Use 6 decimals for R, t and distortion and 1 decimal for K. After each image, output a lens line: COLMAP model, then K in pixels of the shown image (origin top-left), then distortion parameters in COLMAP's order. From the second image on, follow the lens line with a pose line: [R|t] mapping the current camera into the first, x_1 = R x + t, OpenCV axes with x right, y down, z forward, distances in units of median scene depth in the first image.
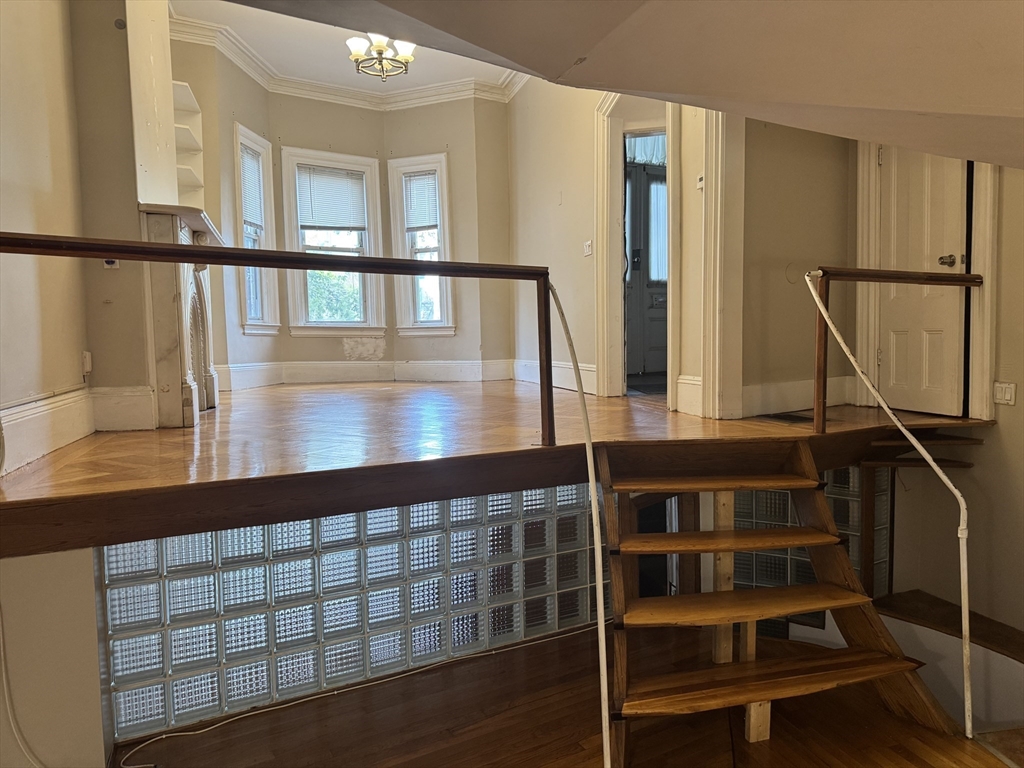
lens RADIAL K [[728.5, 0, 536.1], [0, 728.5, 391.0], [0, 0, 1]] dist [0.046355, -0.058069]
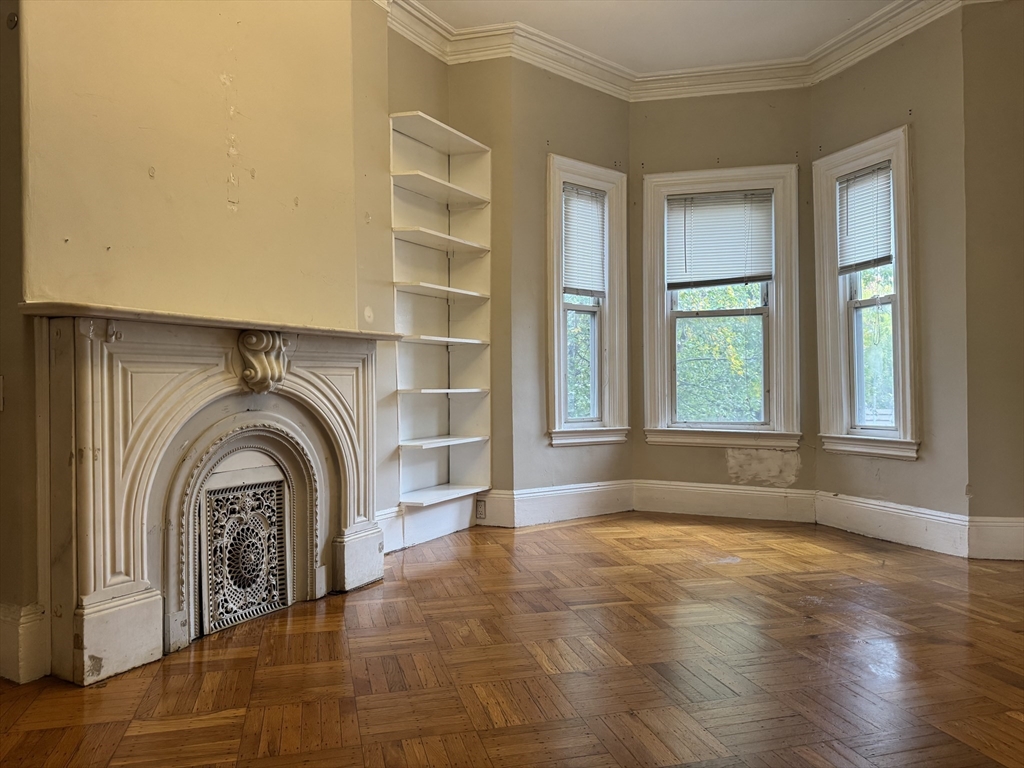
lens RADIAL K [[728.5, 0, 516.8], [0, 728.5, 389.4], [0, 0, 1]] dist [0.046355, -0.058069]
pose [[0.676033, 0.014659, -0.736725, 0.085802], [-0.061521, 0.997434, -0.036606, -0.090424], [0.734298, 0.070071, 0.675201, 0.427052]]
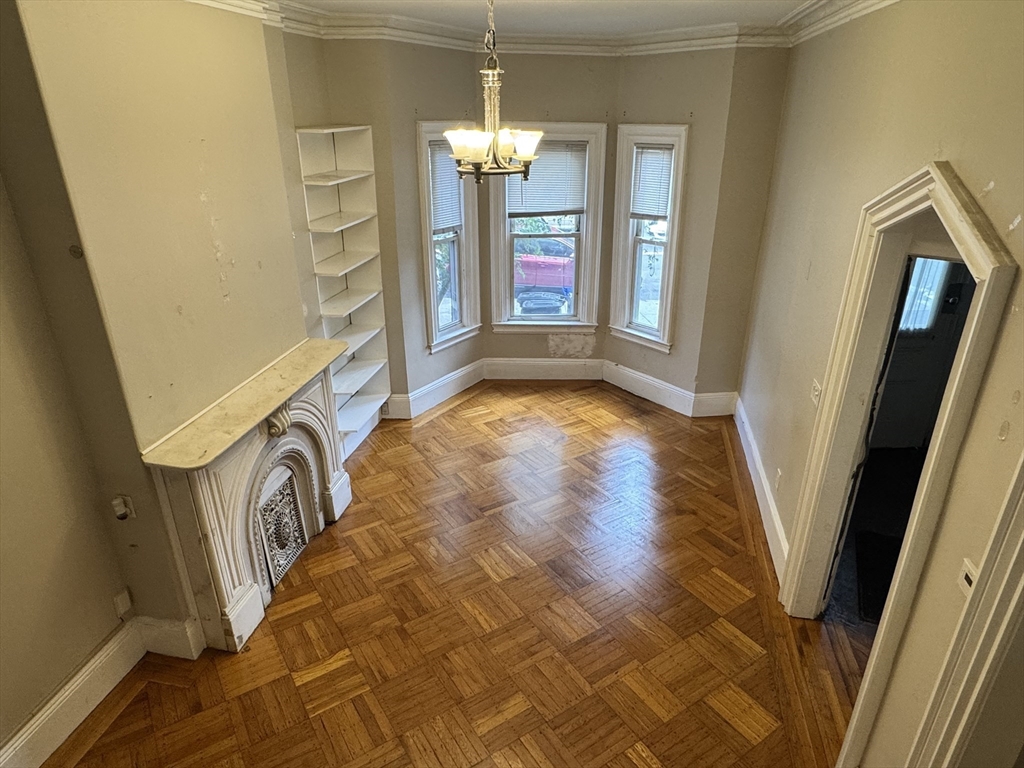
lens RADIAL K [[641.7, 0, 510.9], [0, 641.7, 392.1], [0, 0, 1]] dist [-0.008033, -0.003069]
pose [[0.869719, 0.218841, -0.442376, 0.066485], [-0.053432, 0.932803, 0.356404, -0.291450], [0.490646, -0.286334, 0.822970, 0.297601]]
